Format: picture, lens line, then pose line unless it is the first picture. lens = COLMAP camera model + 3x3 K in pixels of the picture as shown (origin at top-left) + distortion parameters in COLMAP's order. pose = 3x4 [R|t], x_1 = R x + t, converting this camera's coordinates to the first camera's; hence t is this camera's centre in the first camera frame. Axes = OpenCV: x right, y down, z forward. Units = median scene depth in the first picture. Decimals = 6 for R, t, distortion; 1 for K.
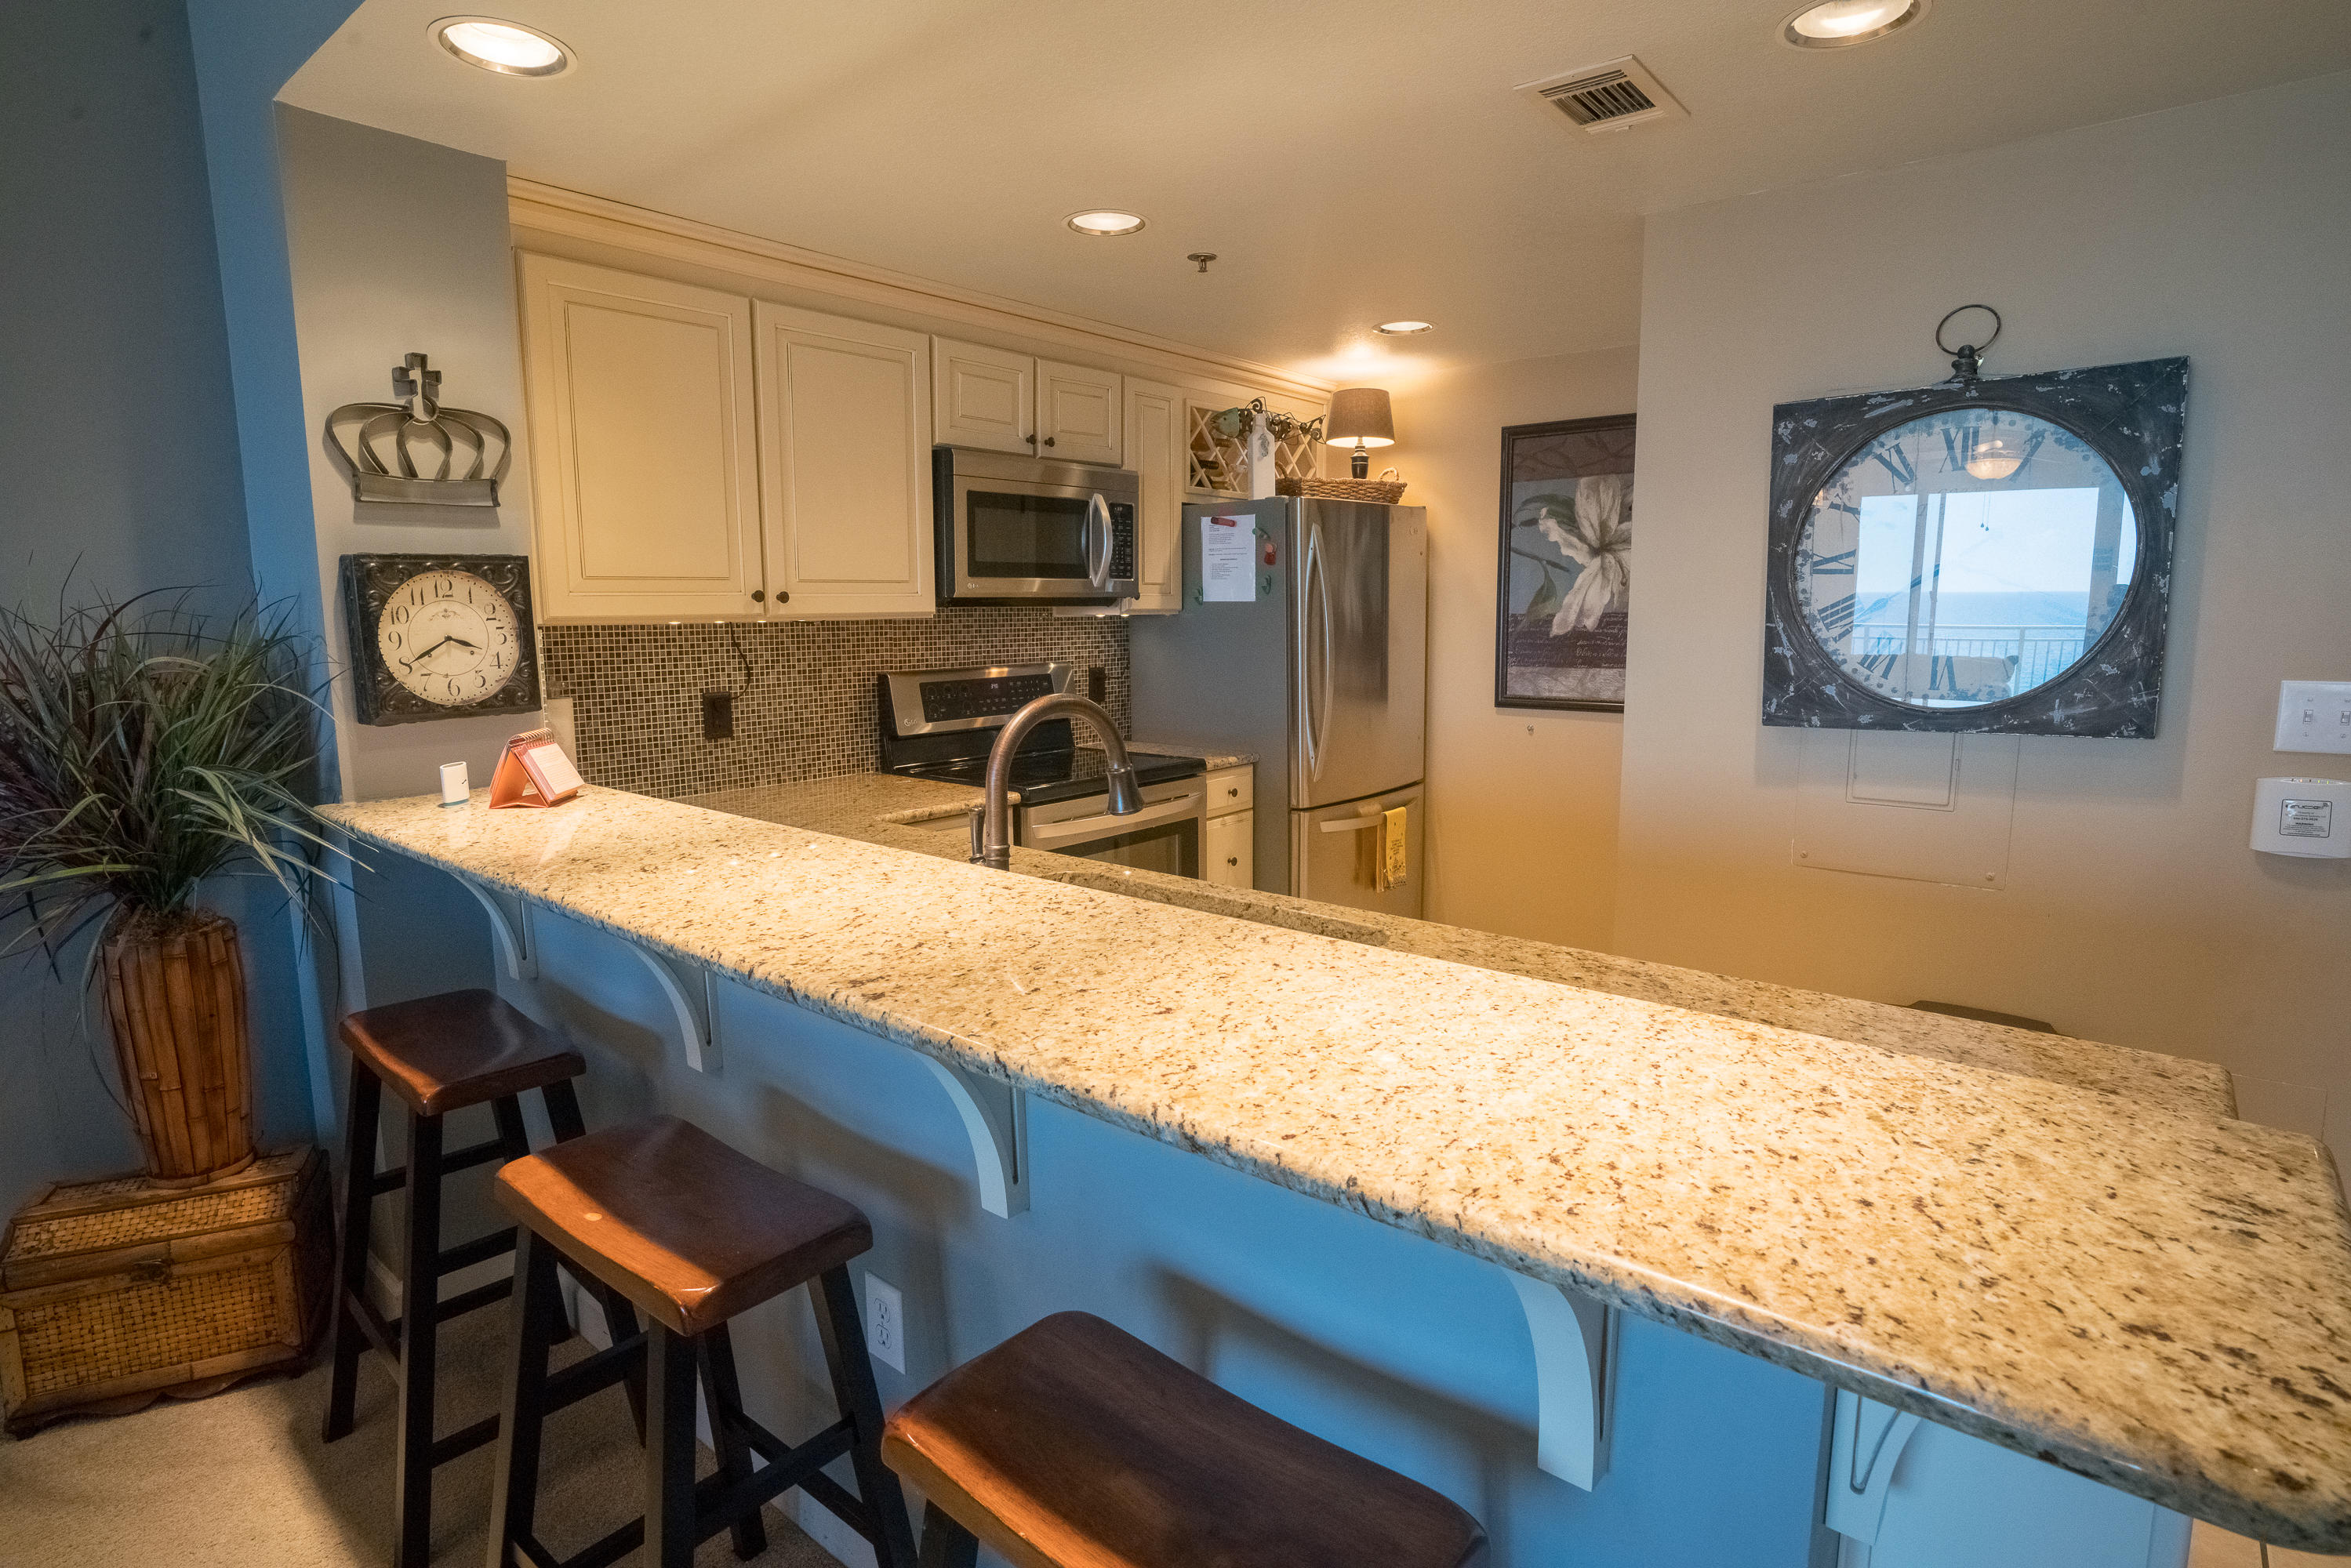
lens RADIAL K [[1201.6, 0, 1178.1], [0, 1201.6, 782.6], [0, 0, 1]] dist [-0.063683, 0.035091]
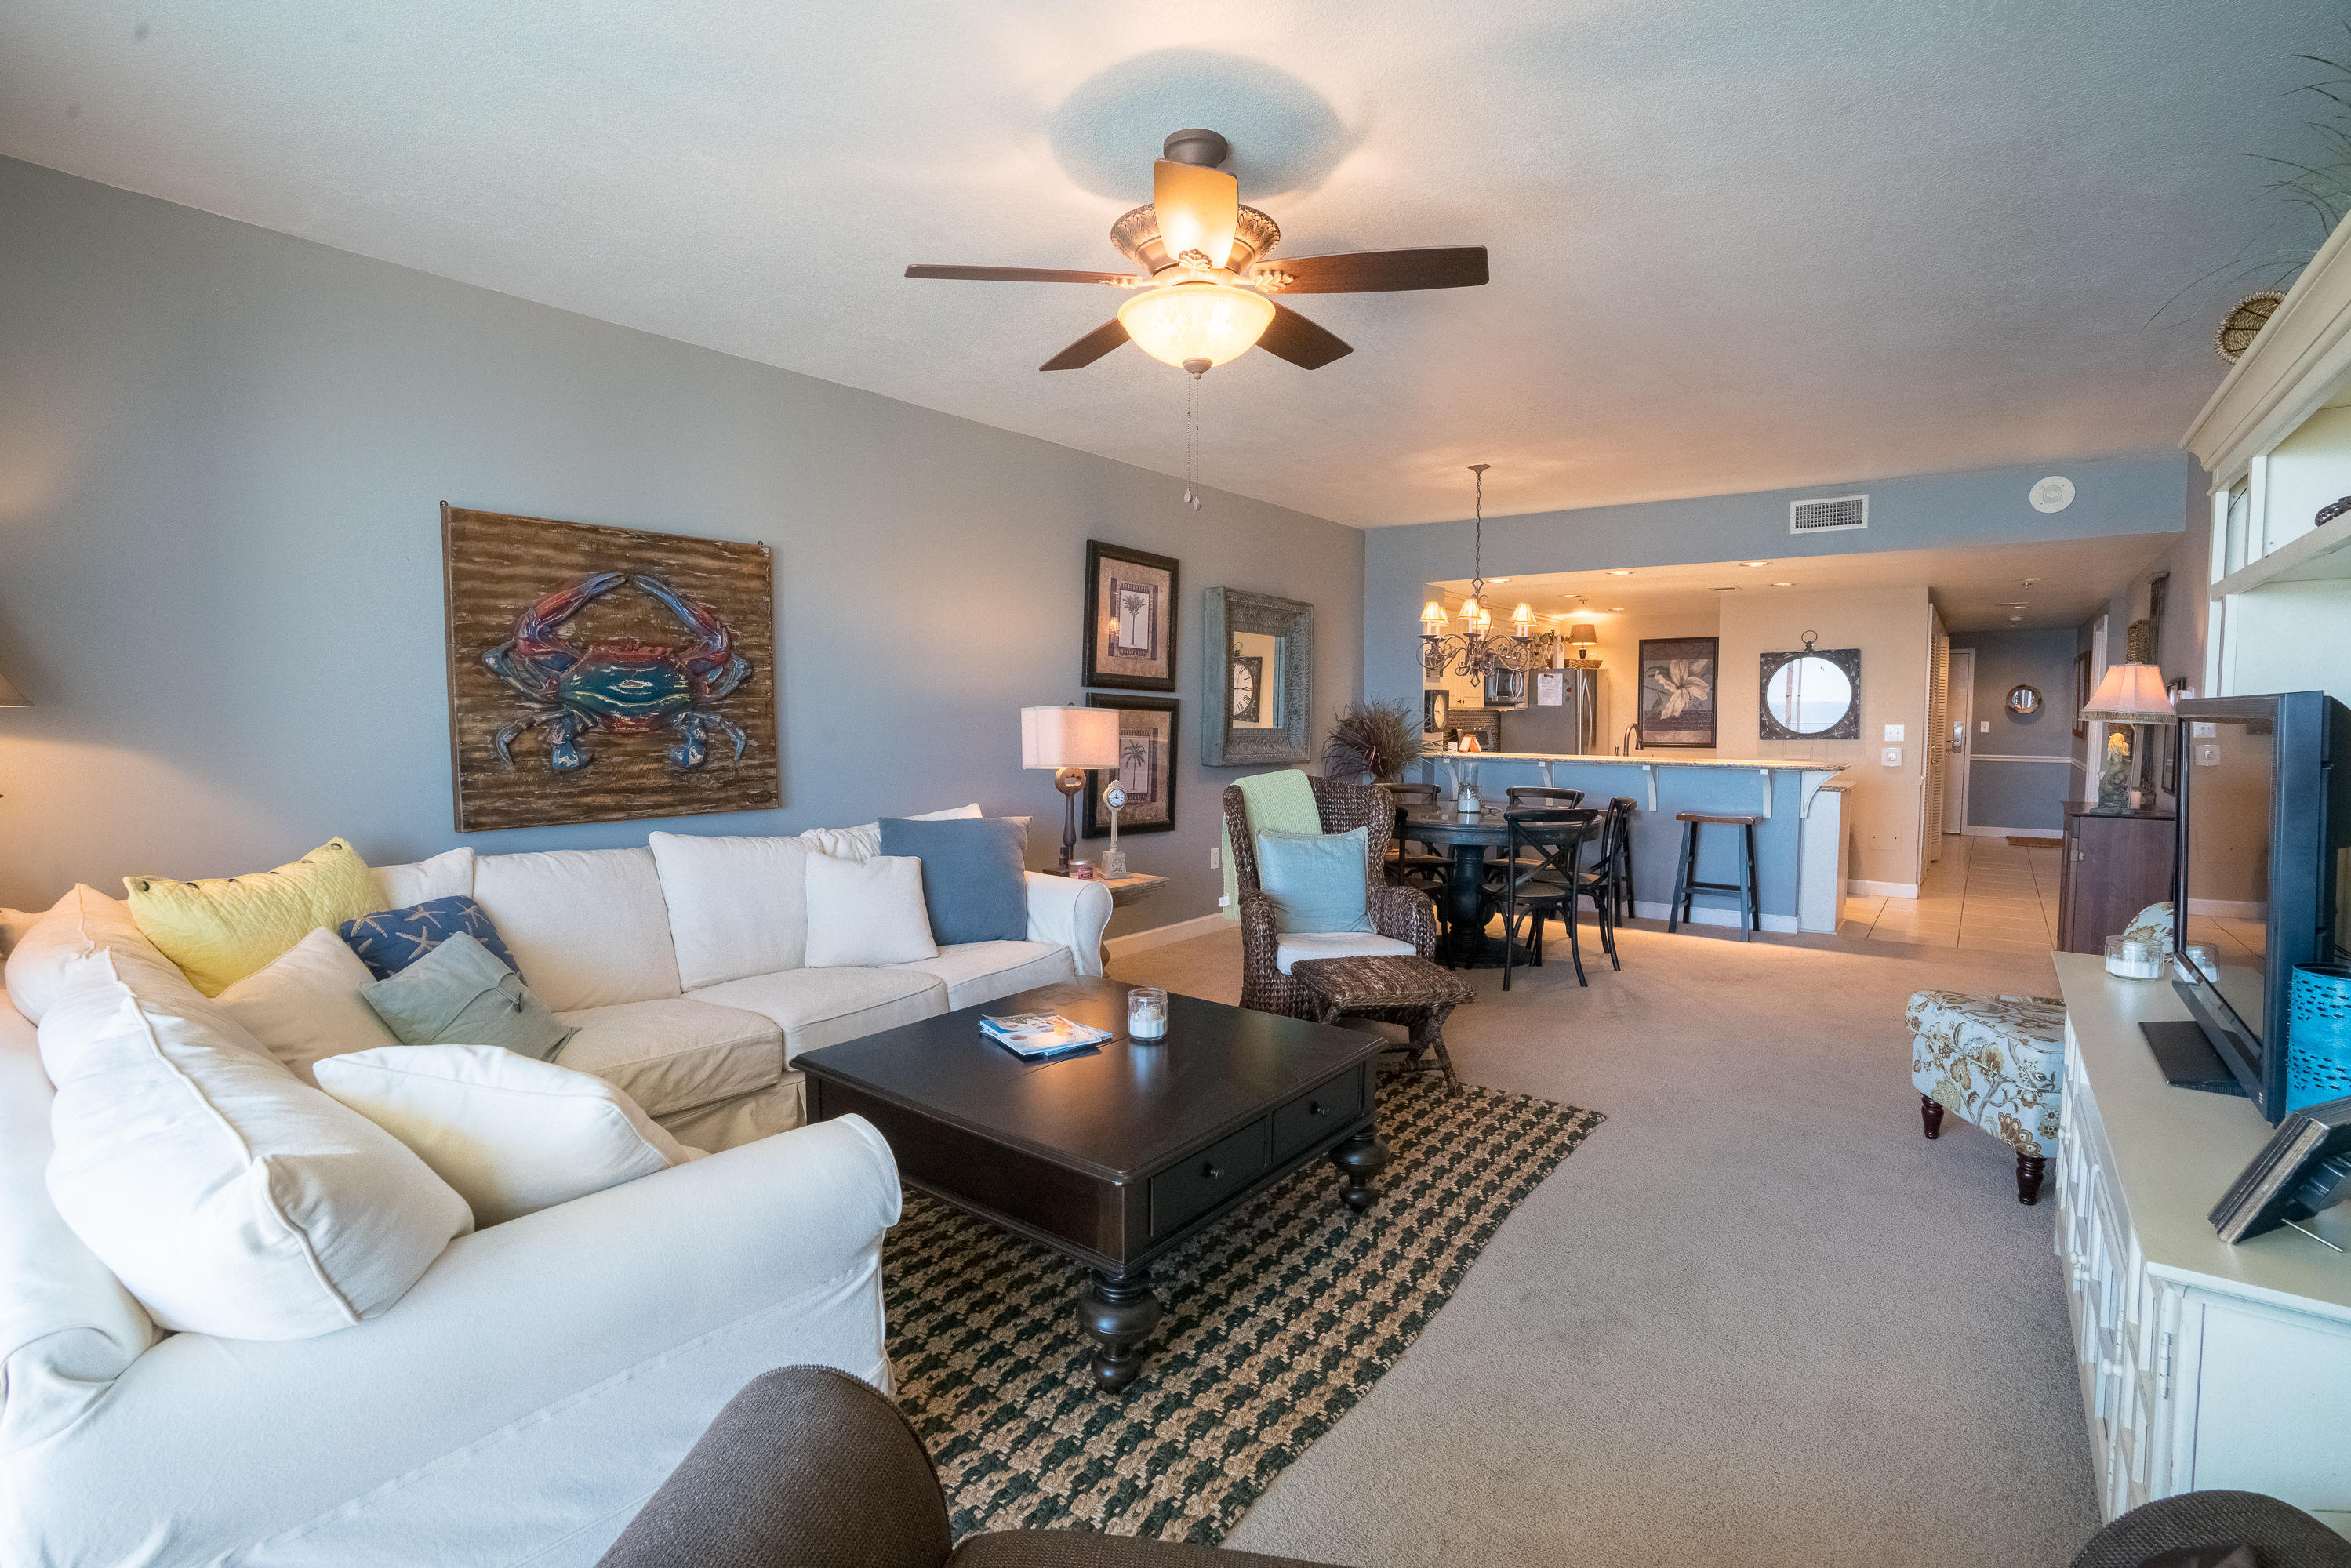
lens RADIAL K [[1086.4, 0, 1175.6], [0, 1086.4, 781.6], [0, 0, 1]] dist [-0.069792, 0.027920]
pose [[0.999191, 0.003454, 0.040077, -0.994876], [-0.000152, 0.996623, -0.082108, 0.243709], [-0.040225, 0.082035, 0.995817, -1.516352]]
